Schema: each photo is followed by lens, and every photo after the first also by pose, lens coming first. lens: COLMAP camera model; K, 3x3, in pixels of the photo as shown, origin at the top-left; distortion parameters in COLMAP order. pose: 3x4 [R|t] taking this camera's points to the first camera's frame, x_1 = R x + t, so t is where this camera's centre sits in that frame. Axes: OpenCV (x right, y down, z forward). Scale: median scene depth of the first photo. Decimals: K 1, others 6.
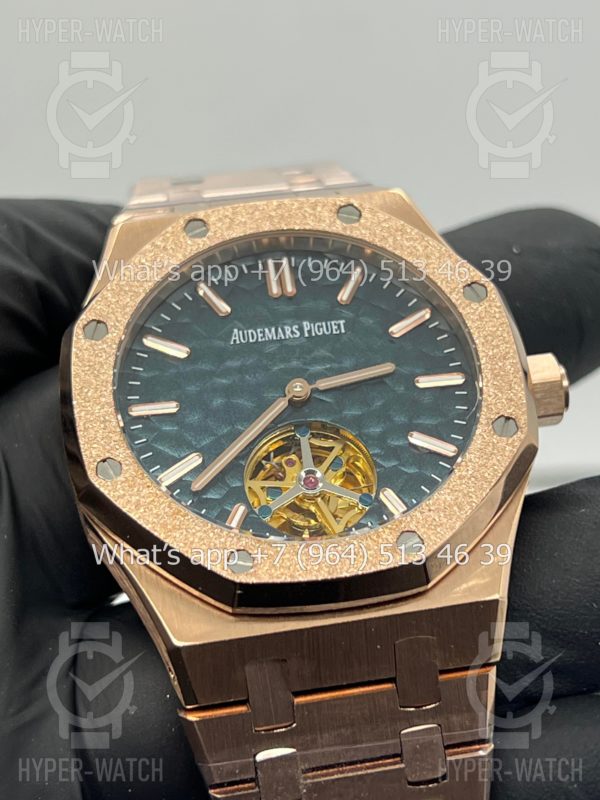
lens RADIAL K [[1901.9, 0, 298.3], [0, 1901.9, 394.9], [0, 0, 1]] dist [0.234252, 0.000000]
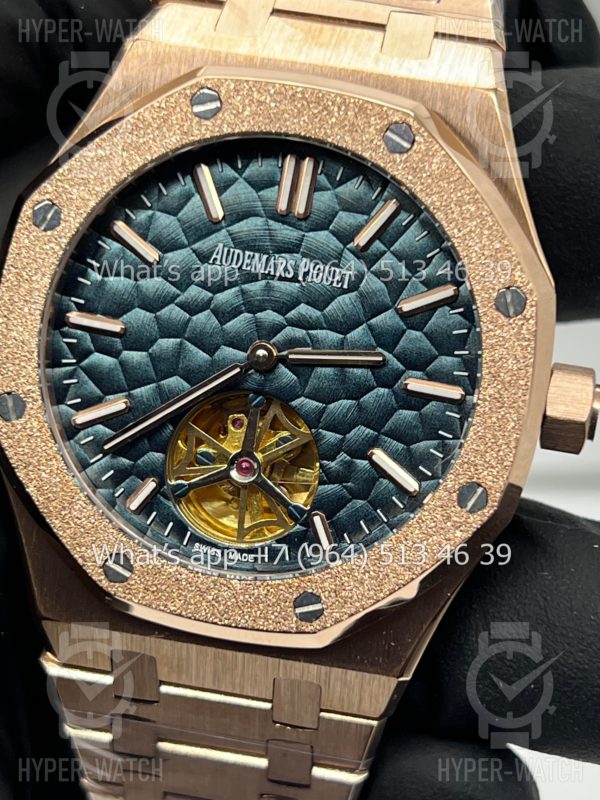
lens RADIAL K [[1901.9, 0, 293.6], [0, 1901.9, 399.4], [0, 0, 1]] dist [0.234252, 0.000000]
pose [[0.937917, 0.318914, -0.136404, 0.130596], [-0.200251, 0.818952, 0.537790, -0.431318], [0.283217, -0.477087, 0.831971, 0.303137]]
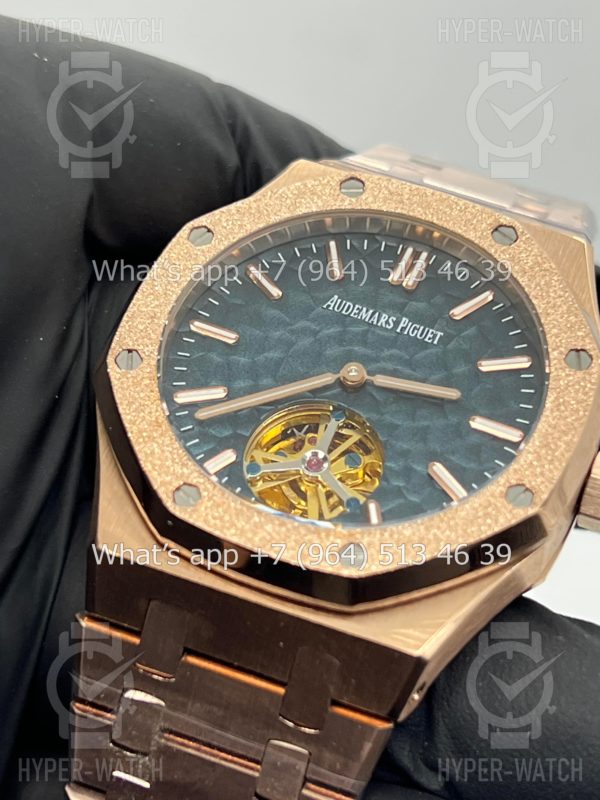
lens RADIAL K [[1901.9, 0, 300.4], [0, 1901.9, 408.1], [0, 0, 1]] dist [0.234252, 0.000000]
pose [[0.854184, 0.405190, -0.325868, 0.289363], [-0.417827, 0.907902, 0.033668, -0.008145], [0.309499, 0.107398, 0.944816, 0.101170]]
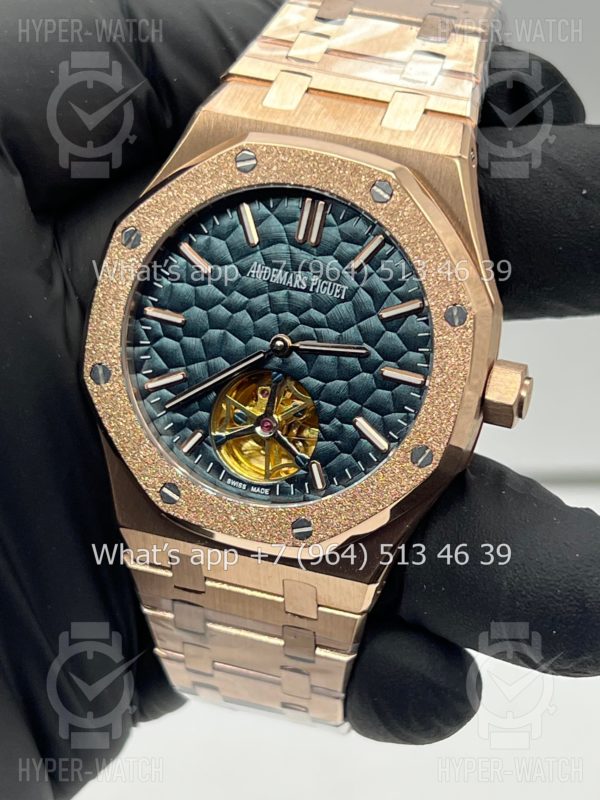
lens RADIAL K [[1901.9, 0, 298.4], [0, 1901.9, 401.8], [0, 0, 1]] dist [0.234252, 0.000000]
pose [[0.895451, 0.368190, -0.250208, 0.303739], [-0.159891, 0.790570, 0.591129, -0.643953], [0.415455, -0.489321, 0.766787, 0.115389]]
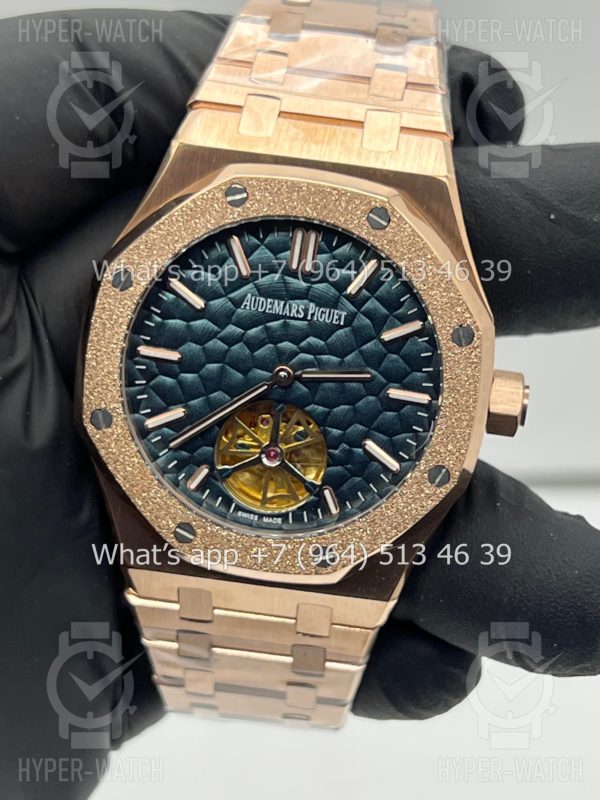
lens RADIAL K [[1901.9, 0, 297.0], [0, 1901.9, 399.7], [0, 0, 1]] dist [0.234252, 0.000000]
pose [[0.952496, 0.296897, -0.067845, 0.088439], [-0.195040, 0.765761, 0.612837, -0.683920], [0.233902, -0.570493, 0.787291, 0.097931]]
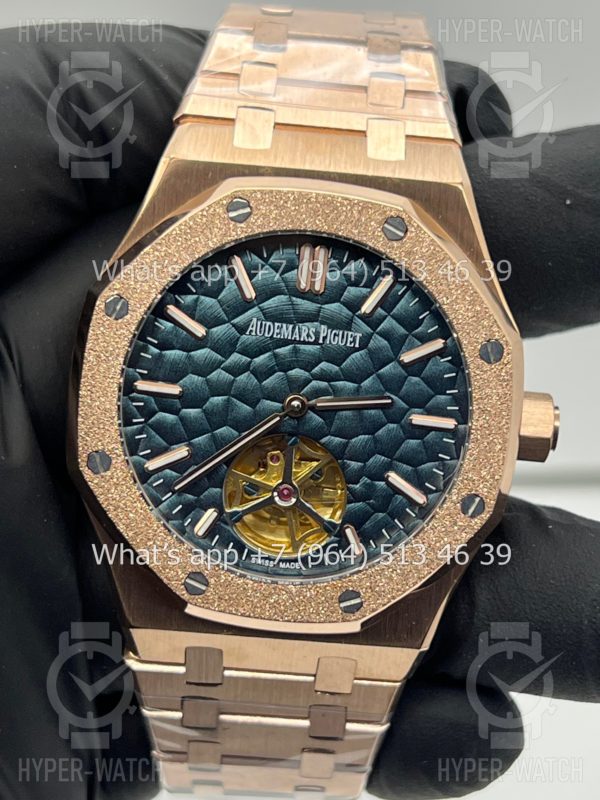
lens RADIAL K [[1901.9, 0, 291.4], [0, 1901.9, 400.6], [0, 0, 1]] dist [0.234252, 0.000000]
pose [[0.968254, 0.249809, -0.008888, 0.006110], [-0.203989, 0.810206, 0.549504, -0.571373], [0.144472, -0.530247, 0.835444, 0.130081]]
